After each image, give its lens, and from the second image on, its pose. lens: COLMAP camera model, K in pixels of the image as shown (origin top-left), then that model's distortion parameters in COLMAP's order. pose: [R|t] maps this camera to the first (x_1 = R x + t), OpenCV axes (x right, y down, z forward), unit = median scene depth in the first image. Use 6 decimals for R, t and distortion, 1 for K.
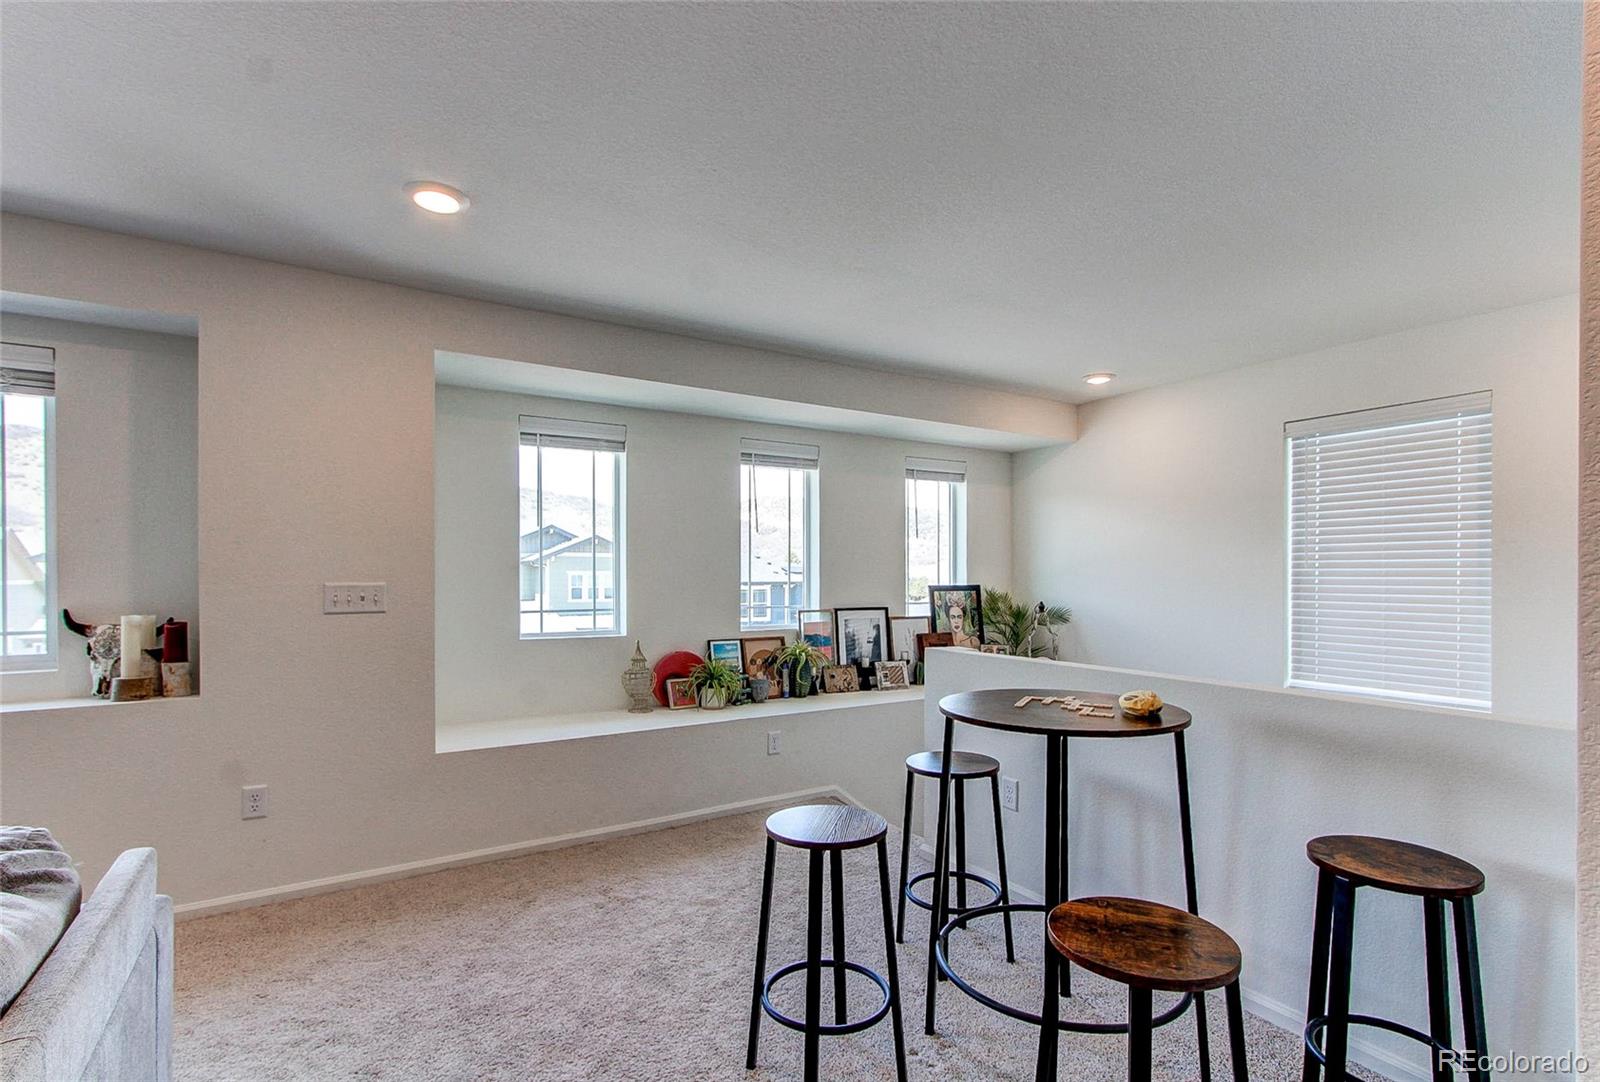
lens RADIAL K [[754.2, 0, 800.8], [0, 754.2, 581.5], [0, 0, 1]] dist [-0.002942, -0.000018]
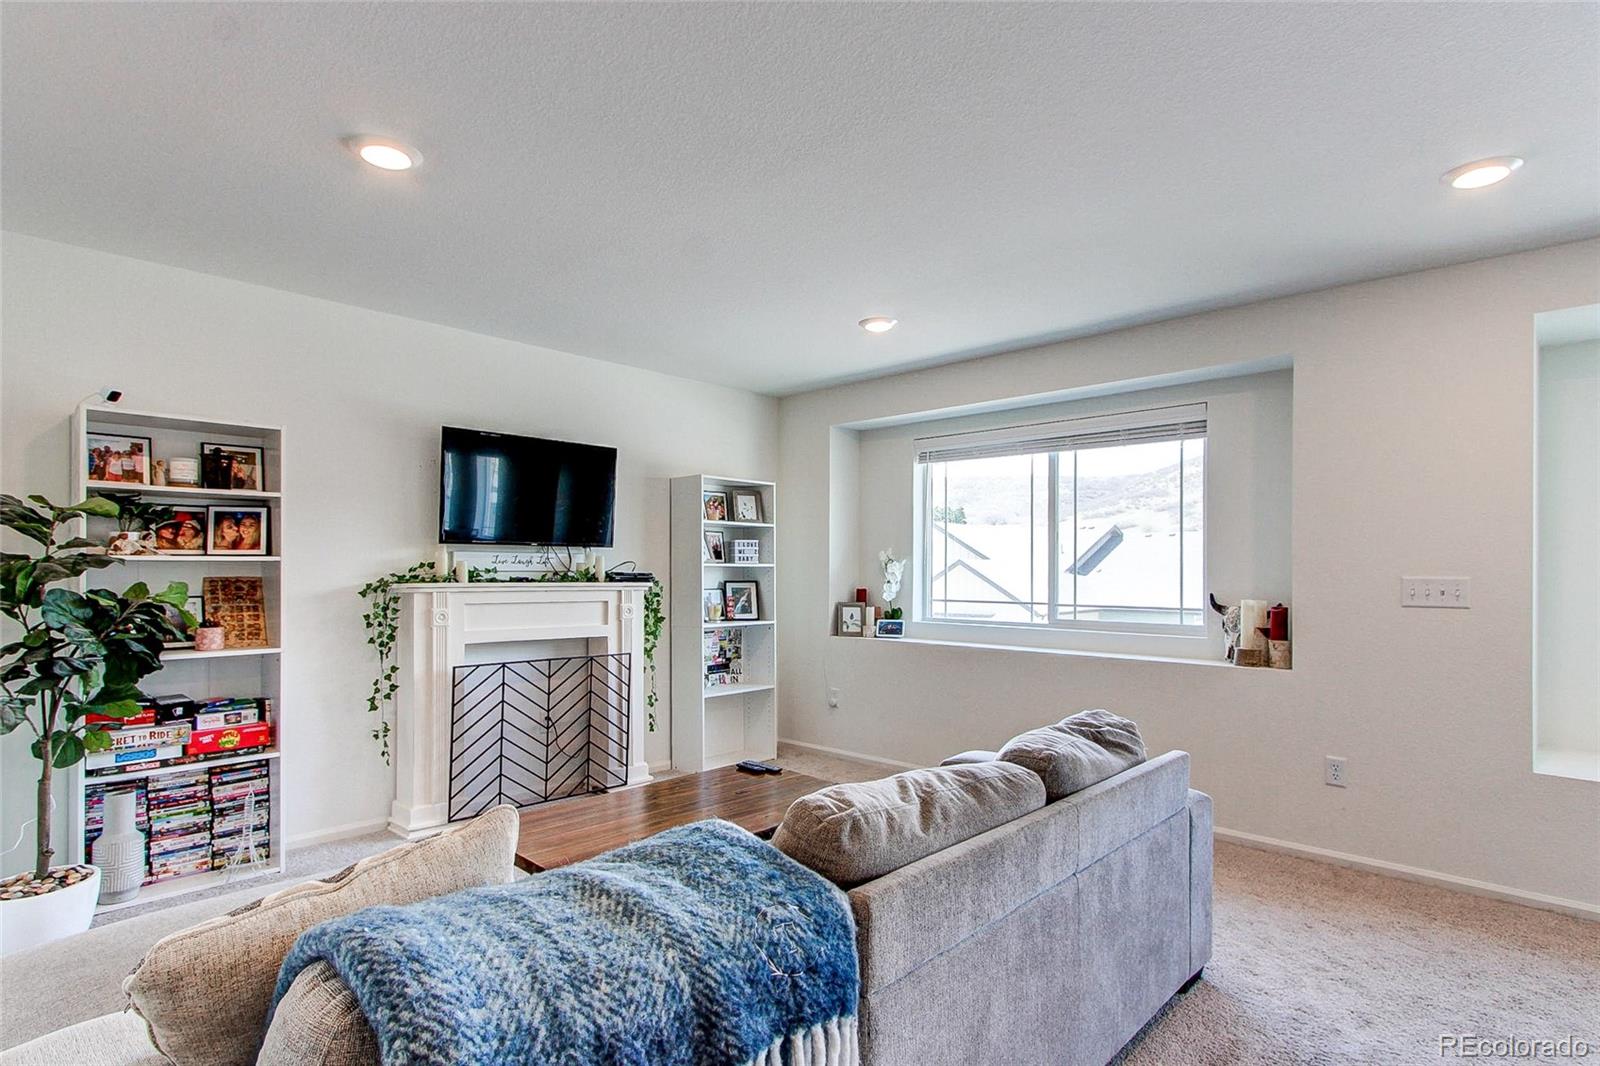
lens RADIAL K [[821.0, 0, 808.0], [0, 821.0, 579.0], [0, 0, 1]] dist [0.003614, 0.000873]
pose [[0.248500, 0.014811, -0.968519, 0.151856], [-0.009716, 0.999871, 0.012797, -0.000568], [0.968583, 0.006230, 0.248612, -0.037968]]
